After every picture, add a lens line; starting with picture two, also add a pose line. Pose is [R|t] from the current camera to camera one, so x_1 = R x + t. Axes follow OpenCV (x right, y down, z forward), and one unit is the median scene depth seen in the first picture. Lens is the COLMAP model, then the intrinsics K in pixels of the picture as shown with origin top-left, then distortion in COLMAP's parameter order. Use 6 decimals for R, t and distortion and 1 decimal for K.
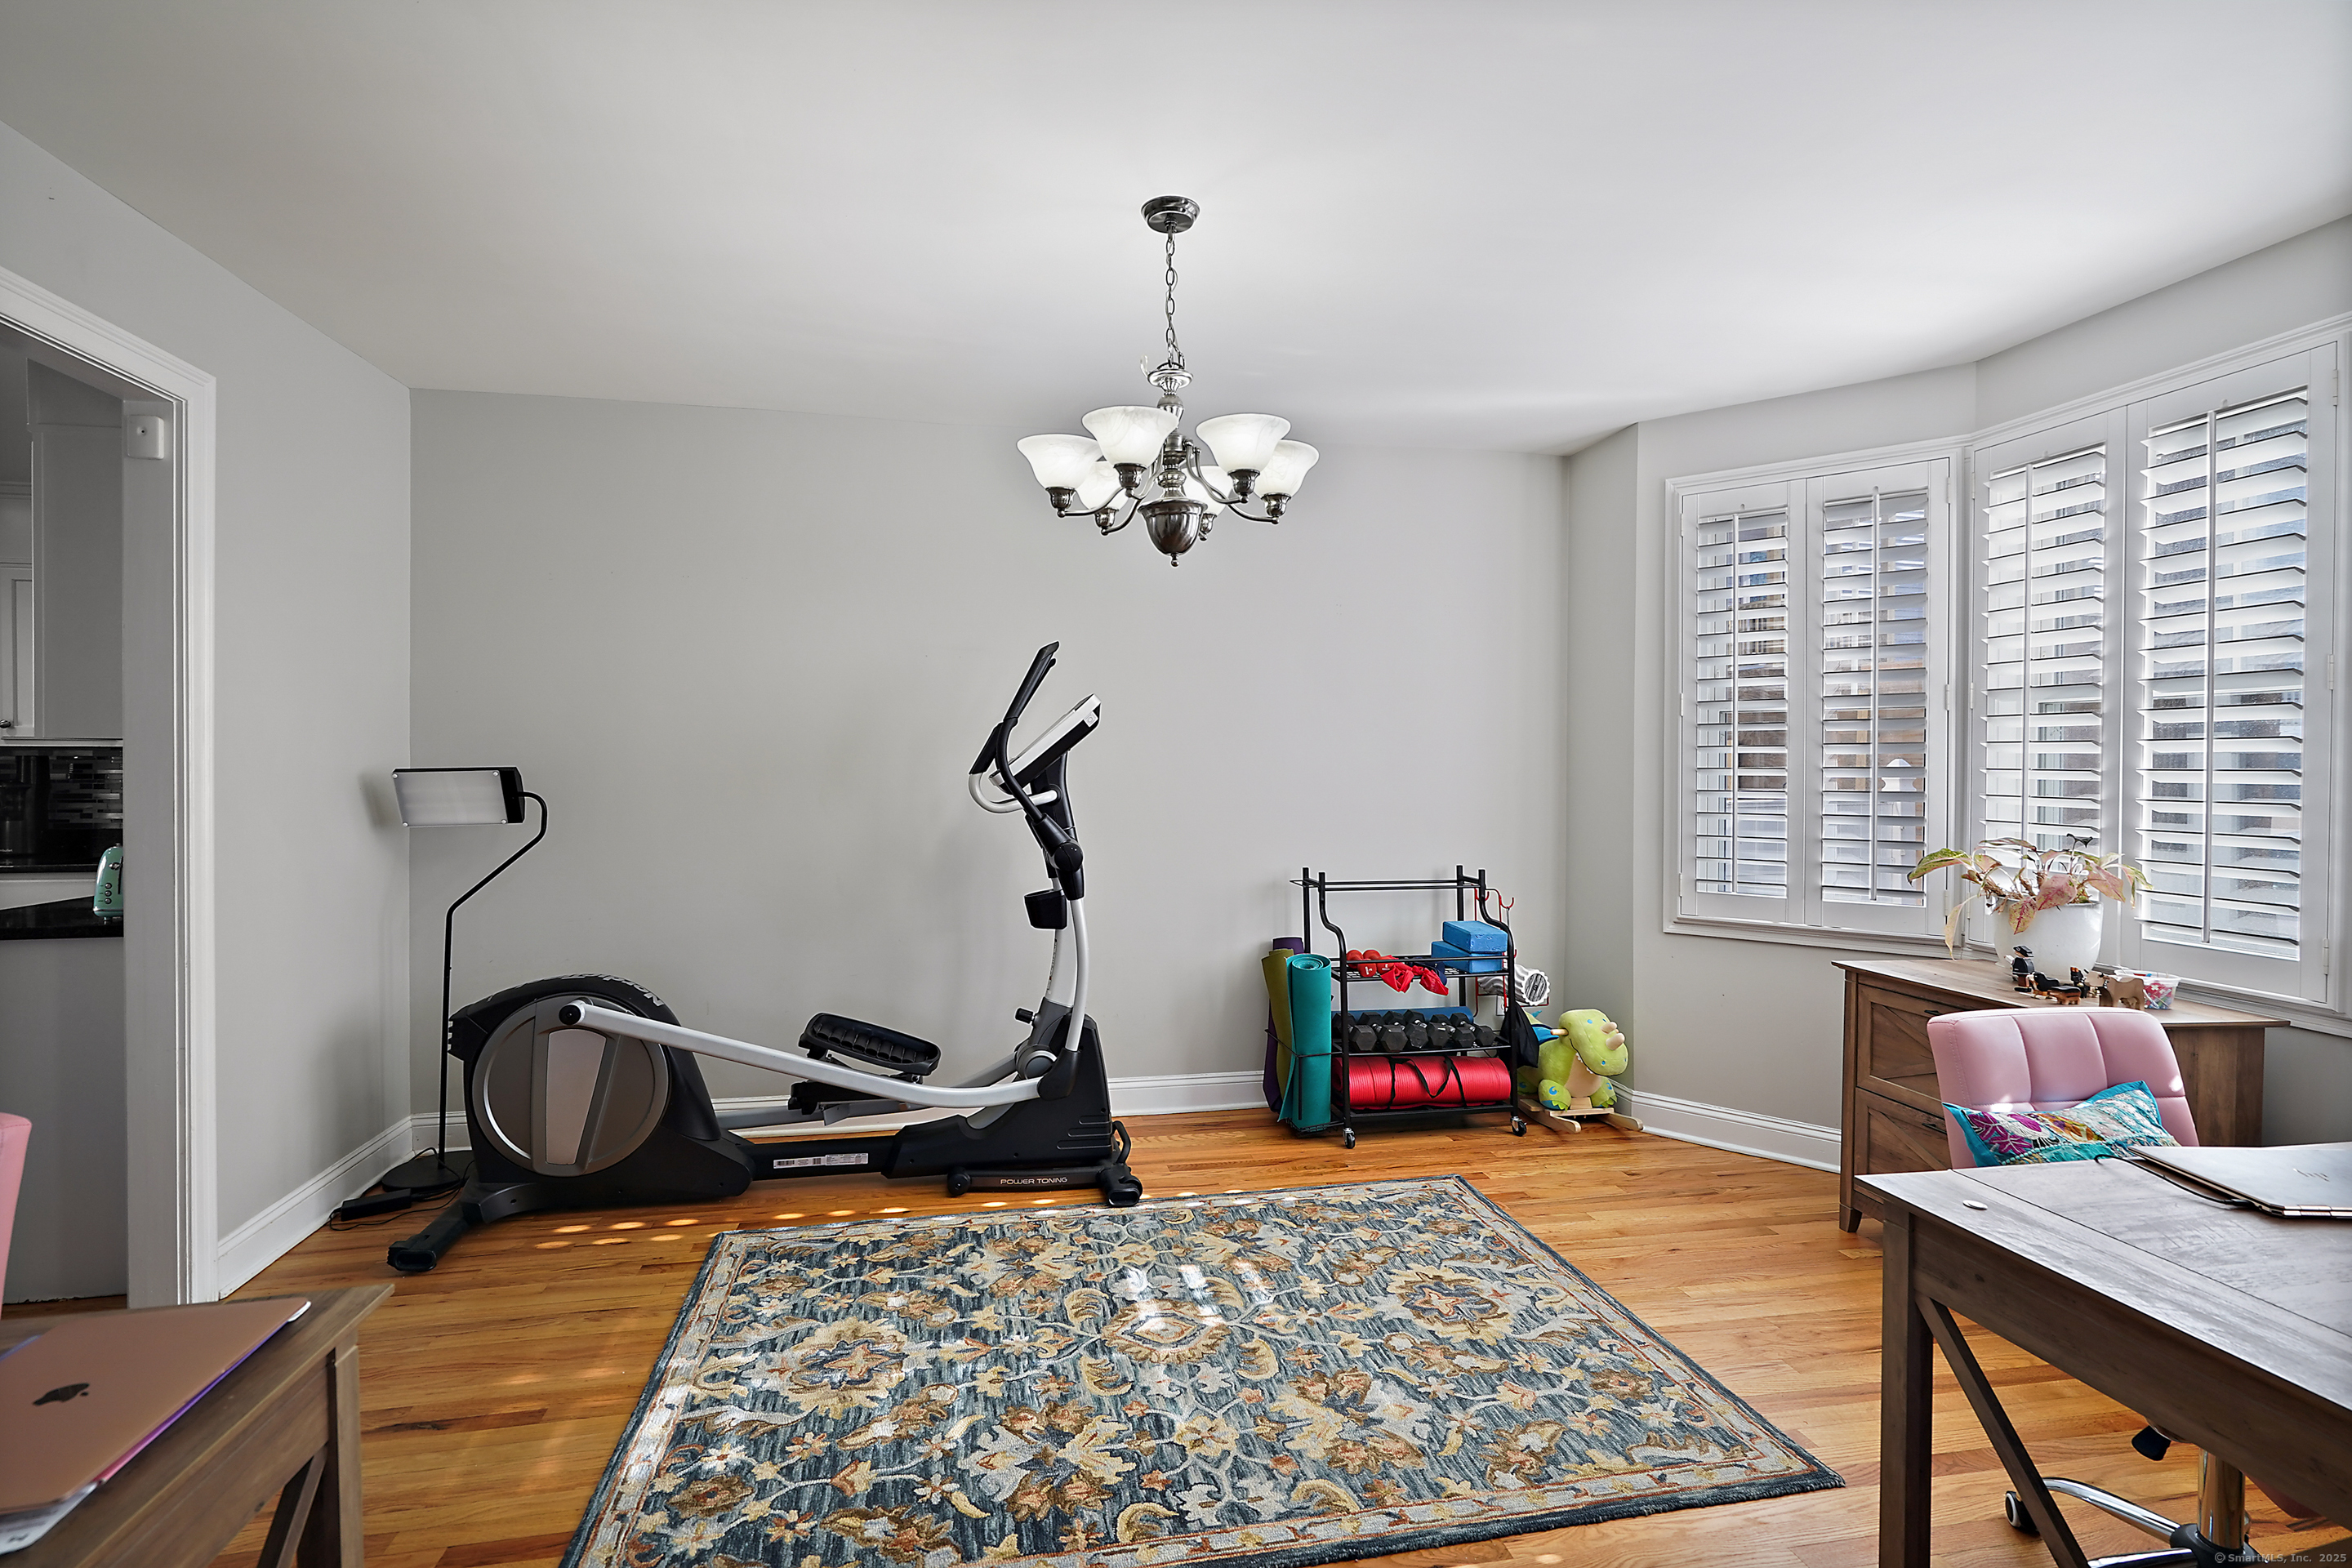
lens RADIAL K [[1095.7, 0, 1159.9], [0, 1095.7, 774.5], [0, 0, 1]] dist [-0.003479, 0.000687]
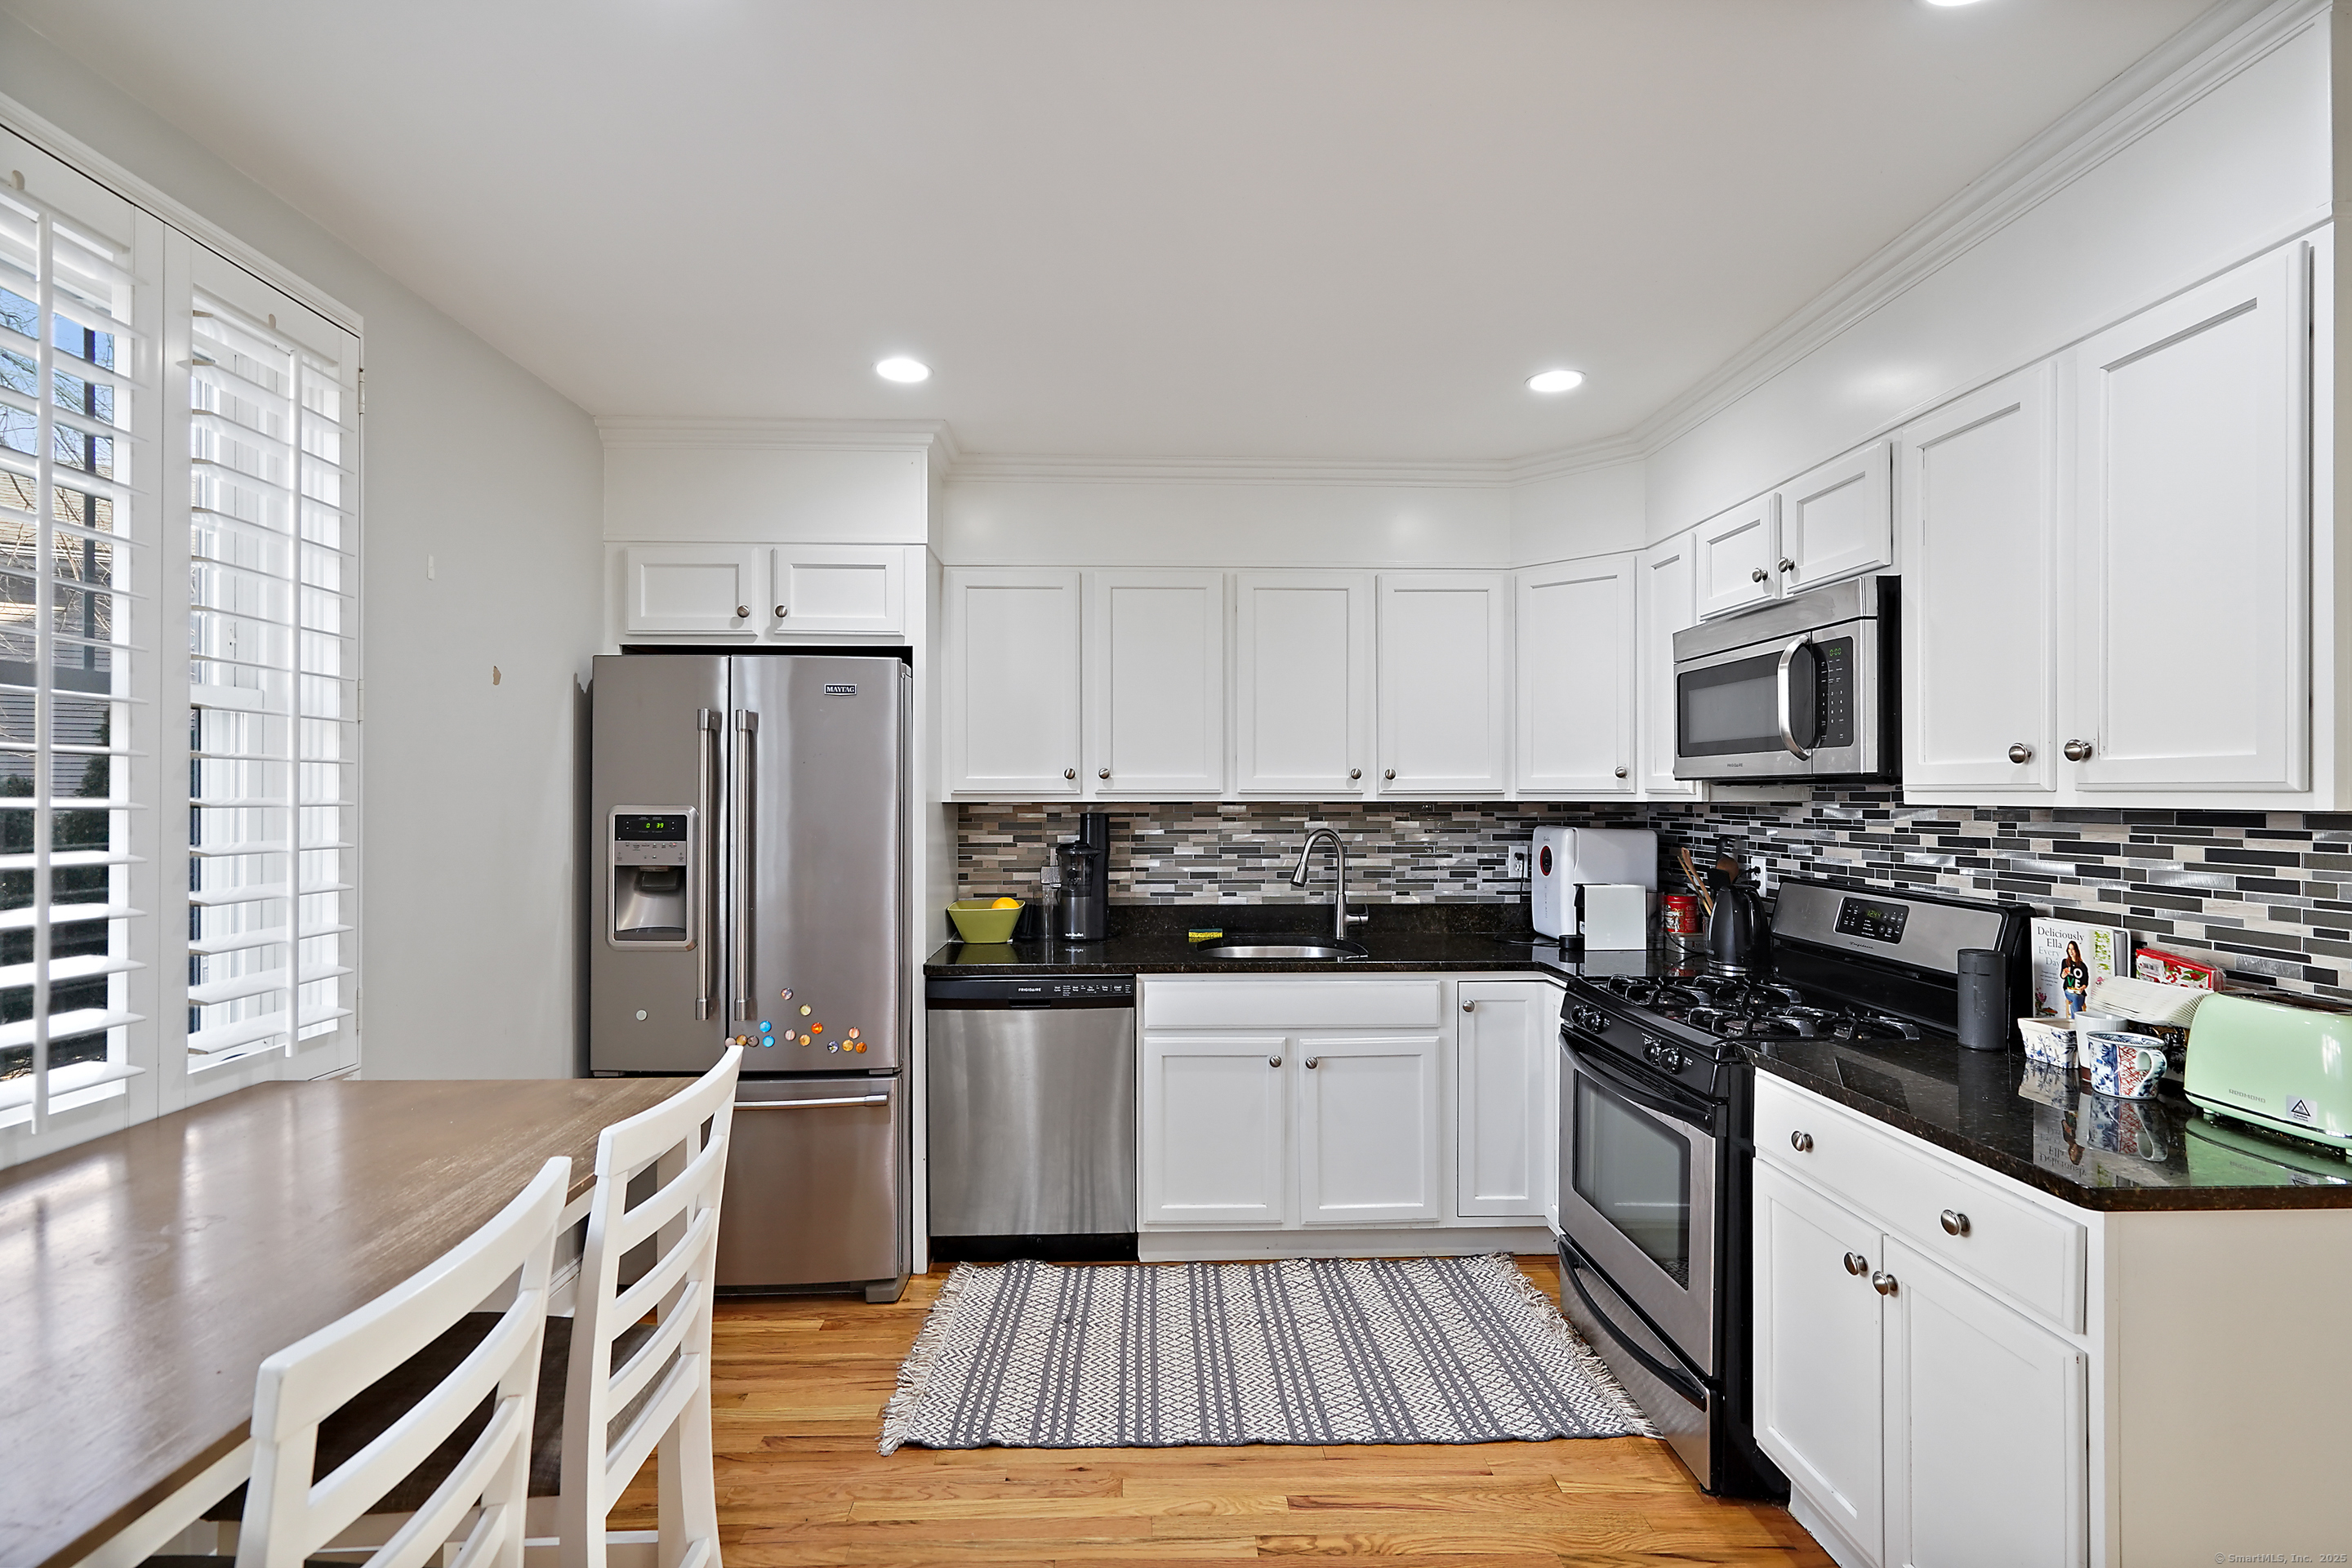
lens RADIAL K [[1095.7, 0, 1176.6], [0, 1095.7, 789.2], [0, 0, 1]] dist [-0.003479, 0.000687]
pose [[0.992080, -0.007850, -0.125361, -1.434825], [0.006152, 0.999884, -0.013925, -0.037591], [0.125456, 0.013043, 0.992013, 0.379104]]
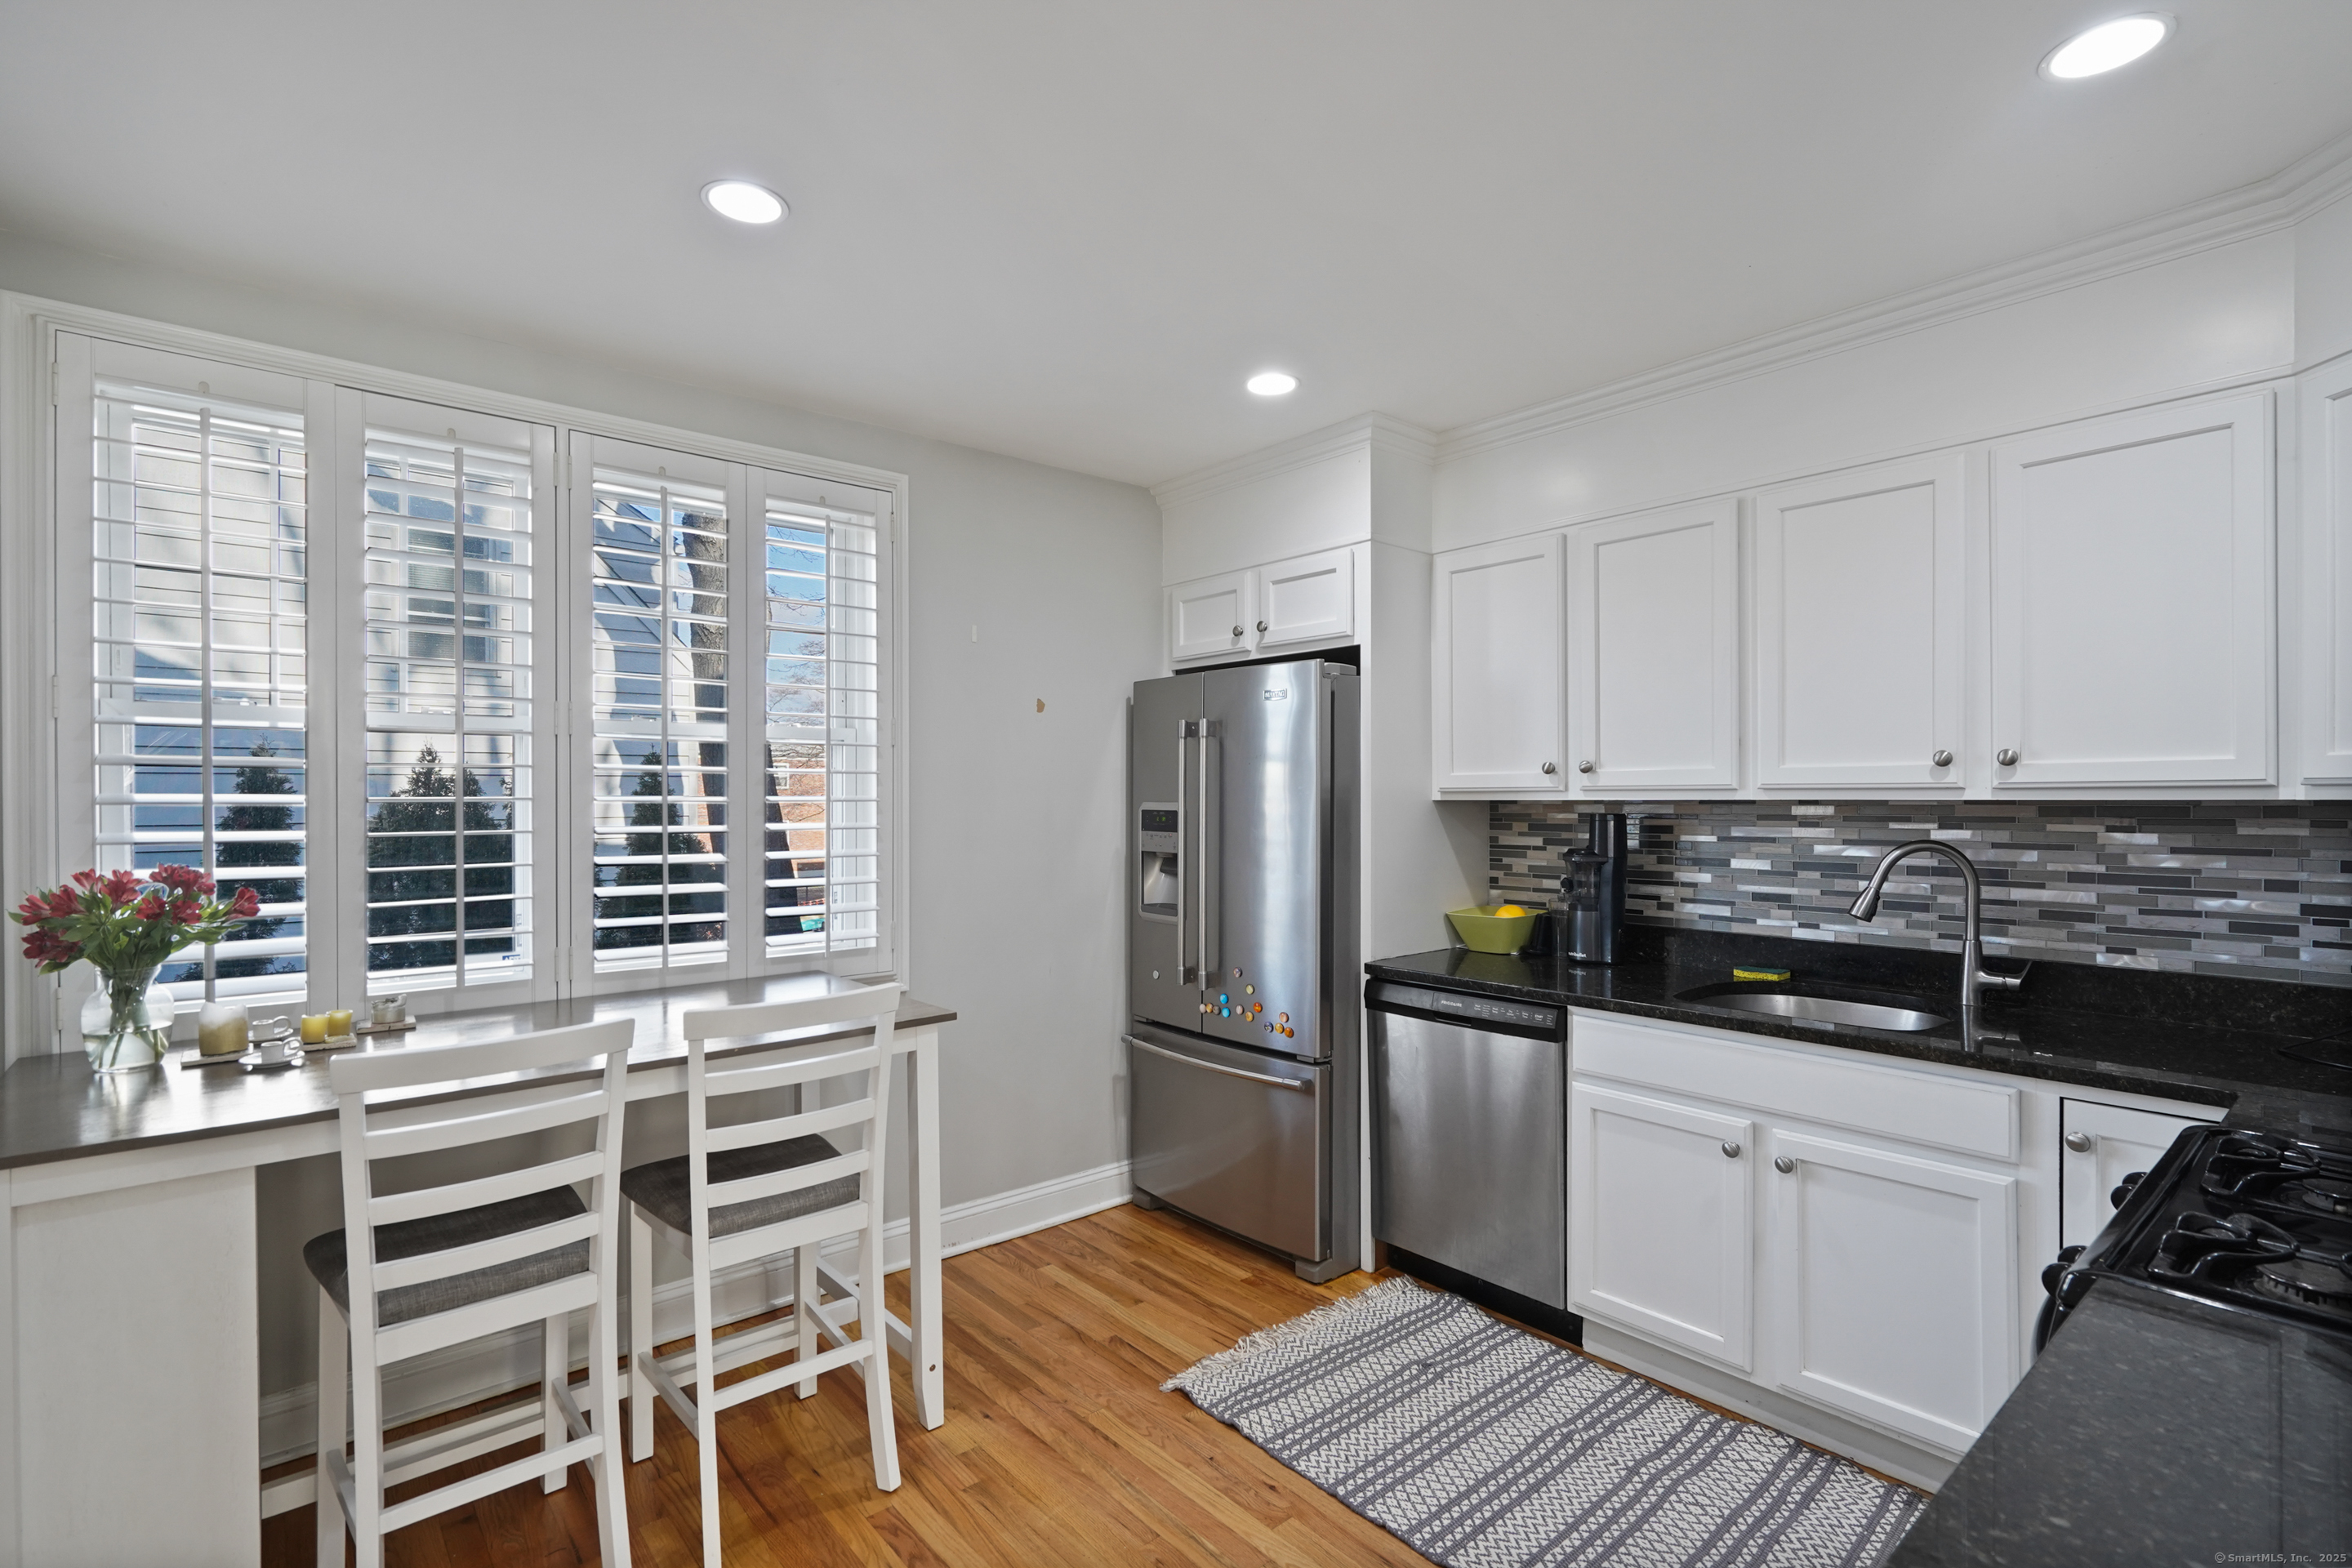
lens RADIAL K [[1095.7, 0, 1133.5], [0, 1095.7, 800.9], [0, 0, 1]] dist [-0.003479, 0.000687]
pose [[0.496353, -0.004596, -0.868109, -0.984497], [-0.000315, 0.999985, -0.005475, -0.034519], [0.868121, 0.002991, 0.496344, 0.696972]]
